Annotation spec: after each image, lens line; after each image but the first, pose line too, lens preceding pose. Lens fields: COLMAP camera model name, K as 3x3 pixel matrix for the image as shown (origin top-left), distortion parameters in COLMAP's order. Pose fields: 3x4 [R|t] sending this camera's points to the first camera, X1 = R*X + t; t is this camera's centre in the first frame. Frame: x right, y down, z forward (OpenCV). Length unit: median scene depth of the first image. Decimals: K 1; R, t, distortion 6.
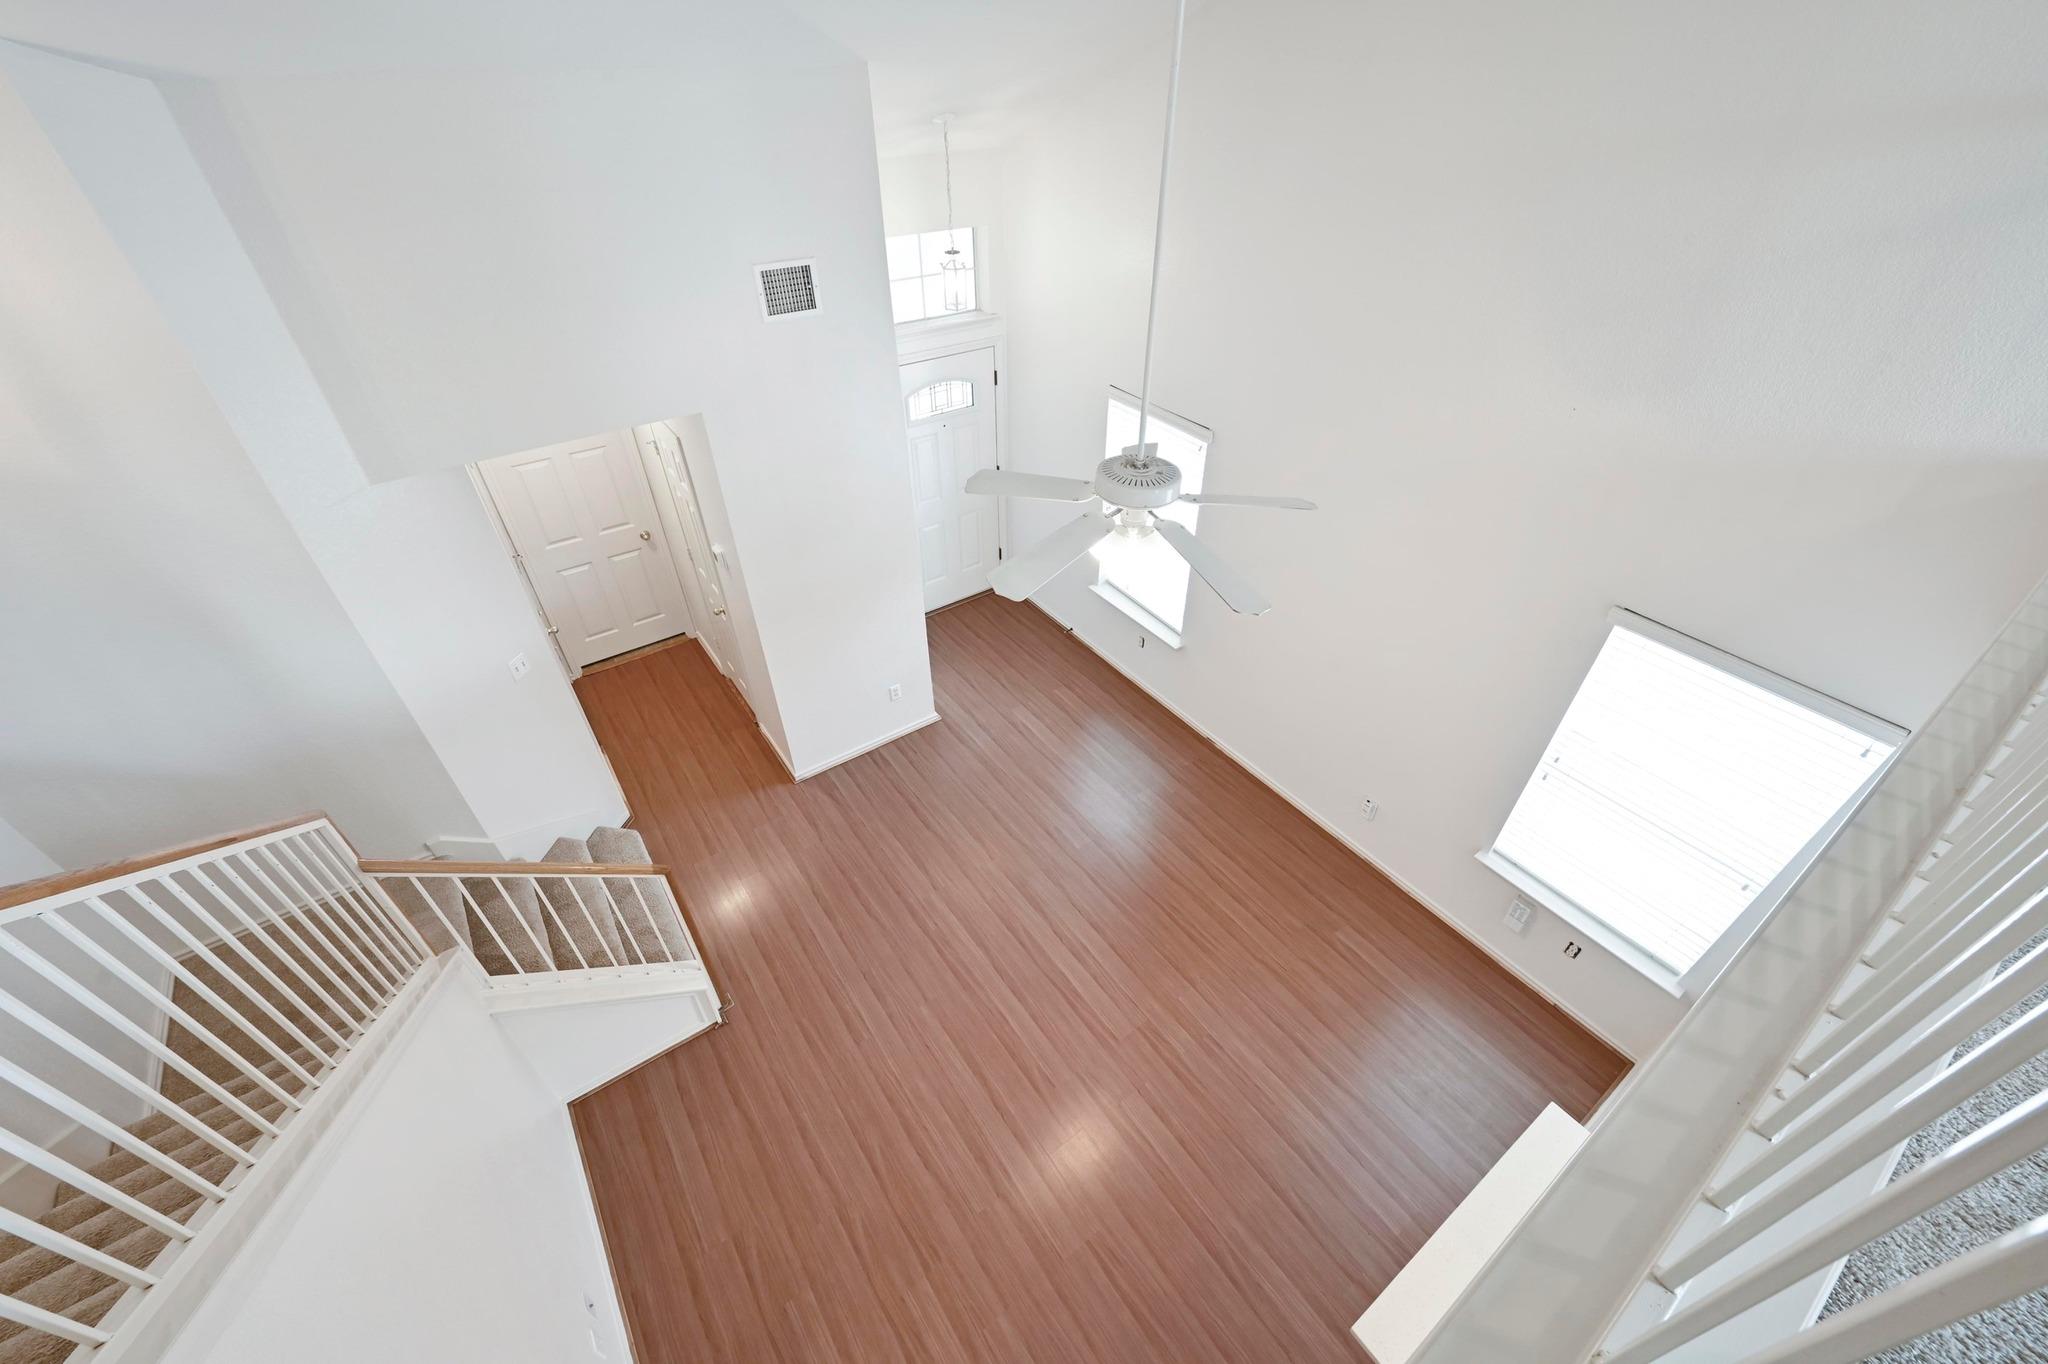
lens RADIAL K [[816.0, 0, 1036.3], [0, 816.0, 684.8], [0, 0, 1]] dist [0.000079, 0.000118]
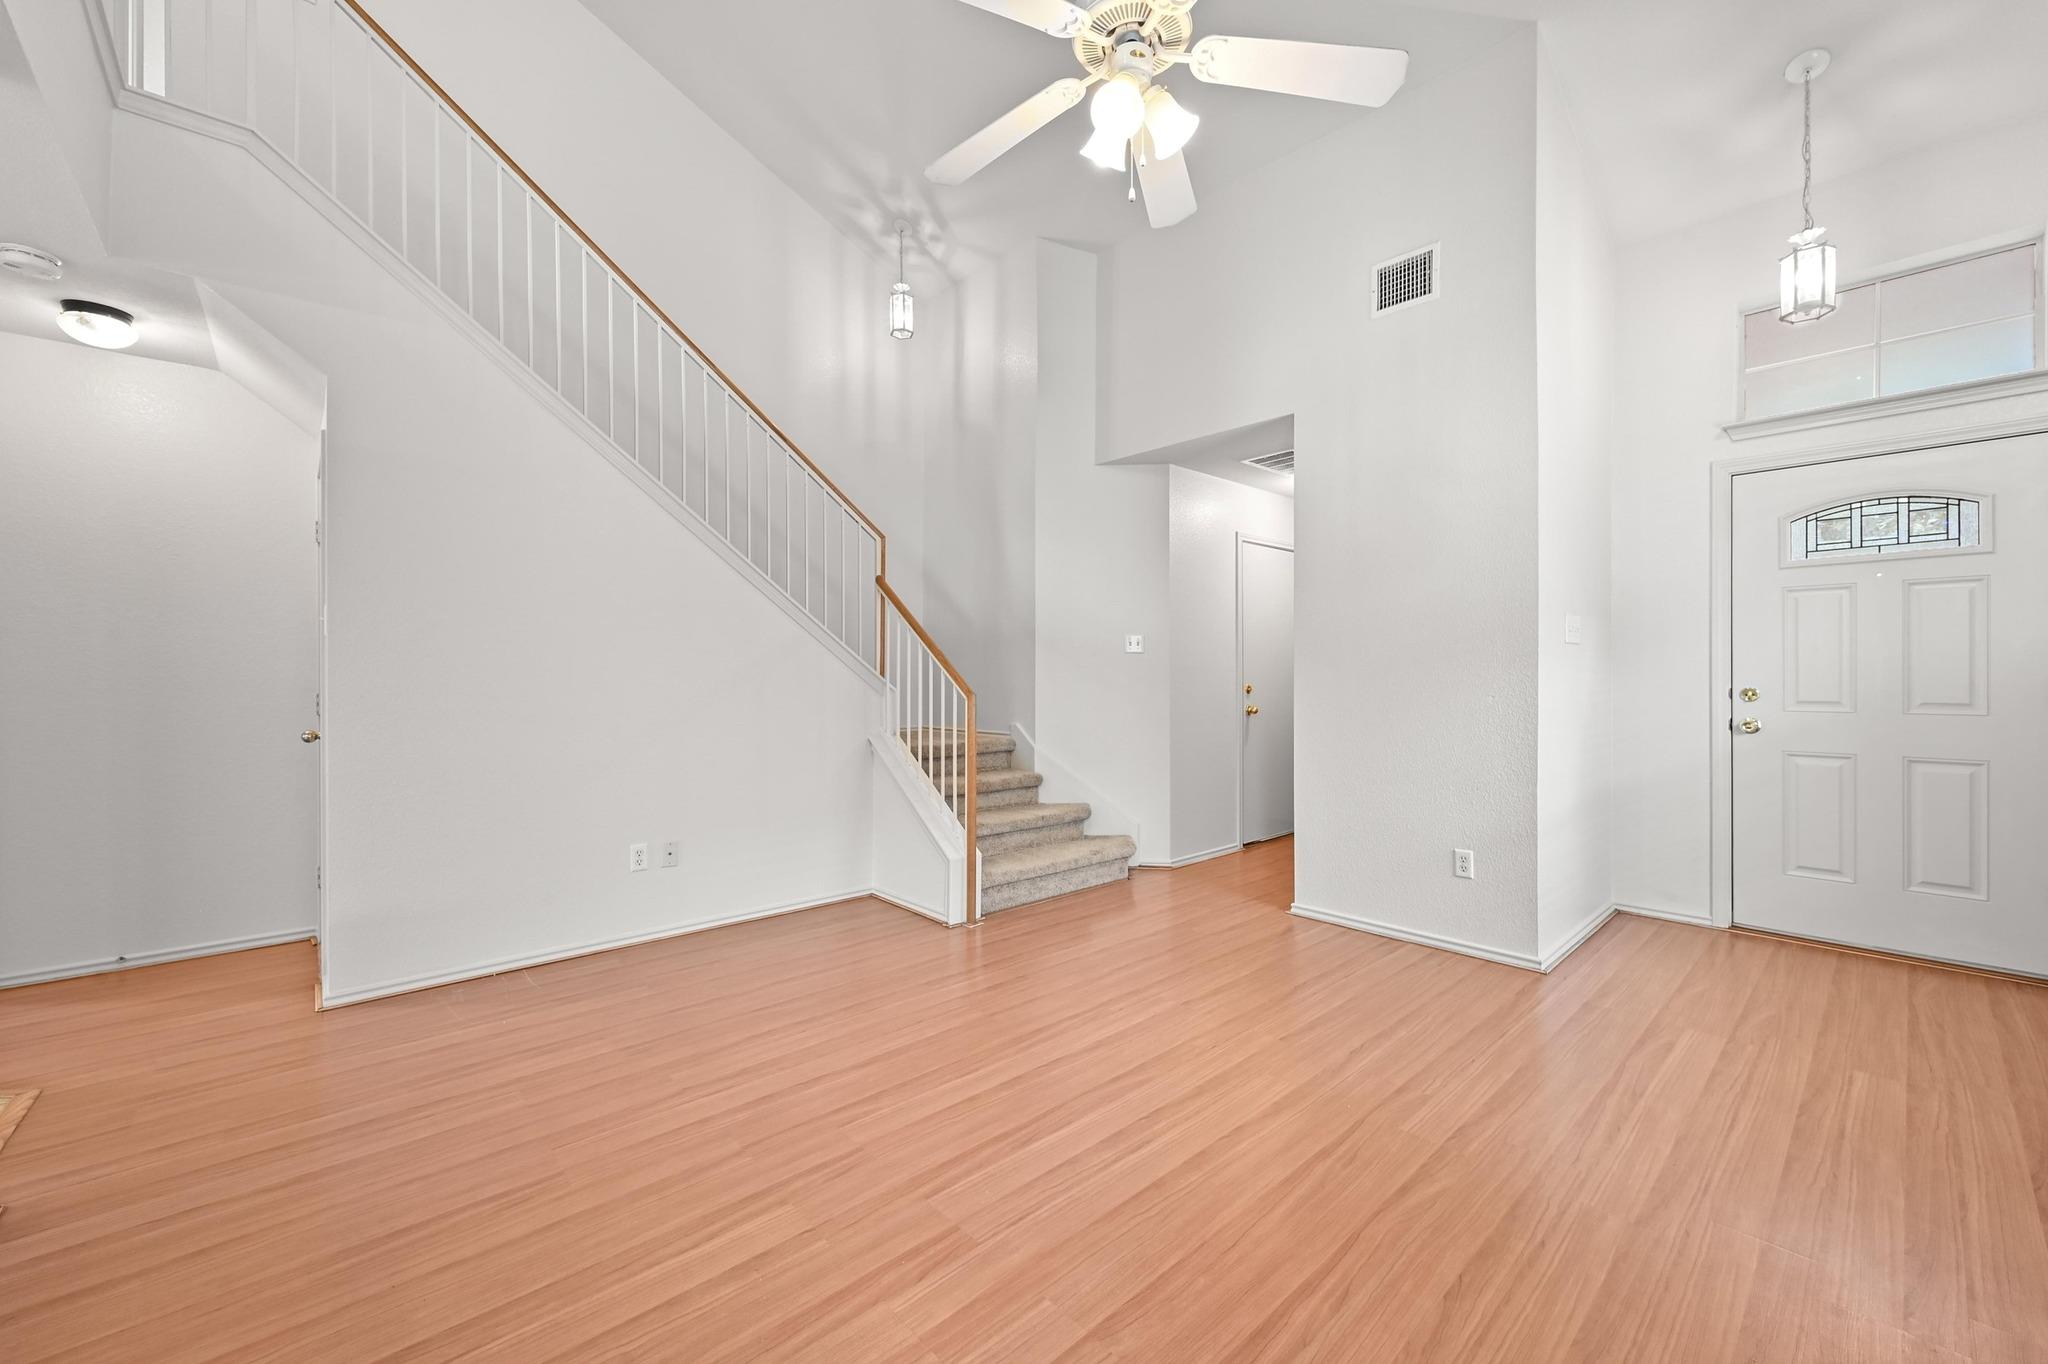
lens RADIAL K [[807.6, 0, 1026.4], [0, 807.6, 683.1], [0, 0, 1]] dist [0.000543, 0.000420]
pose [[0.111360, 0.001902, -0.993778, 0.536082], [-0.622549, 0.779598, -0.068269, 0.201882], [0.774617, 0.626278, 0.088001, 0.798643]]
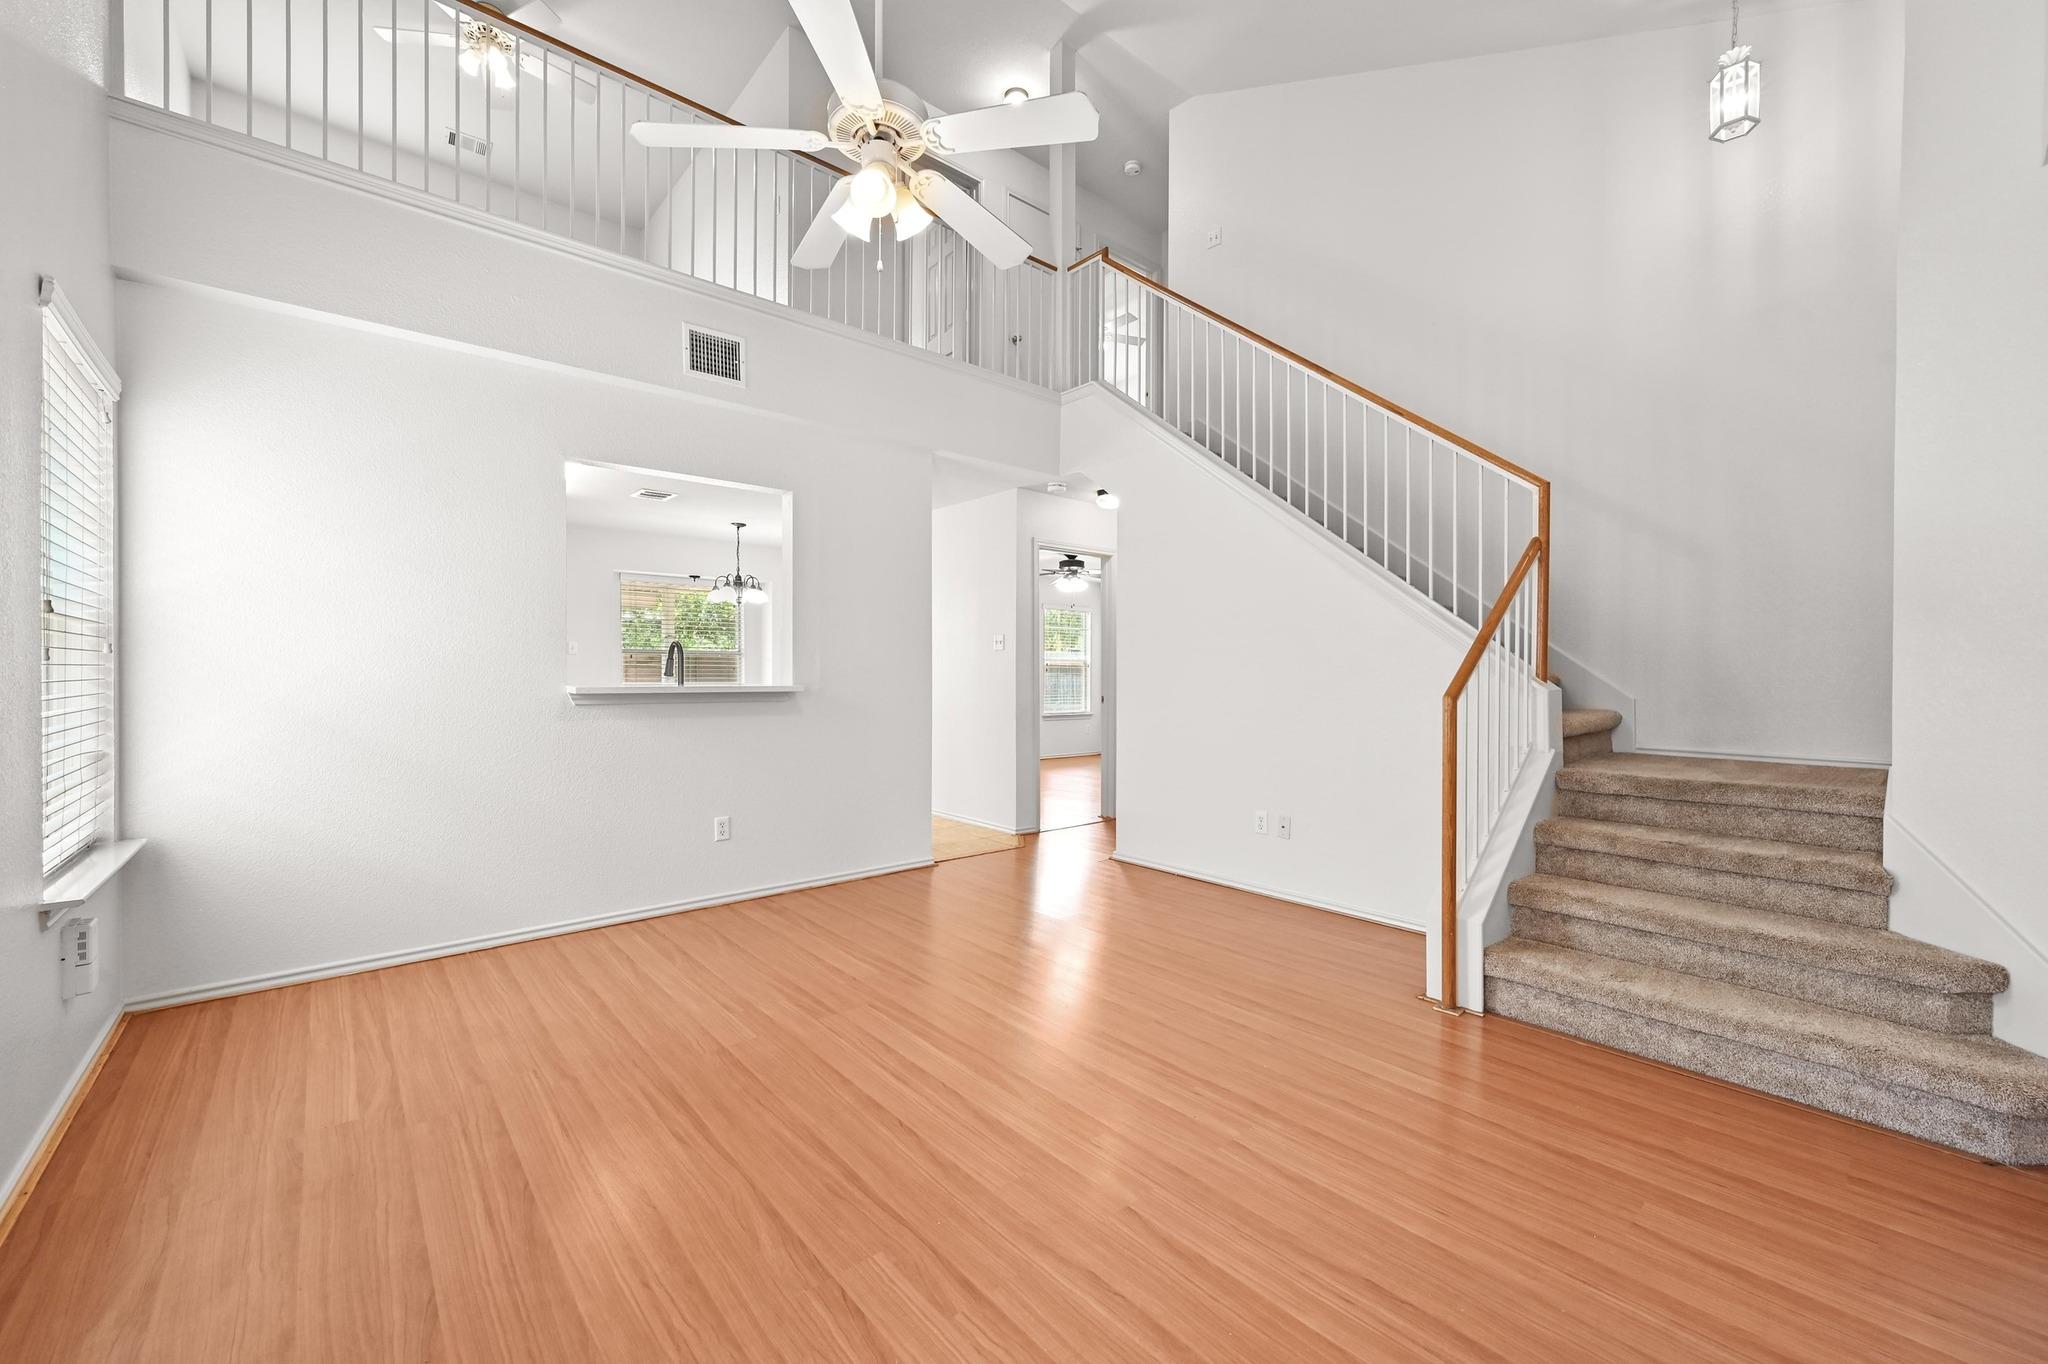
lens RADIAL K [[807.6, 0, 1026.4], [0, 807.6, 683.1], [0, 0, 1]] dist [0.000543, 0.000420]
pose [[-0.996003, -0.008374, -0.088925, 0.028534], [-0.063191, 0.769691, 0.635282, -0.224091], [0.063125, 0.638362, -0.767144, 1.325145]]
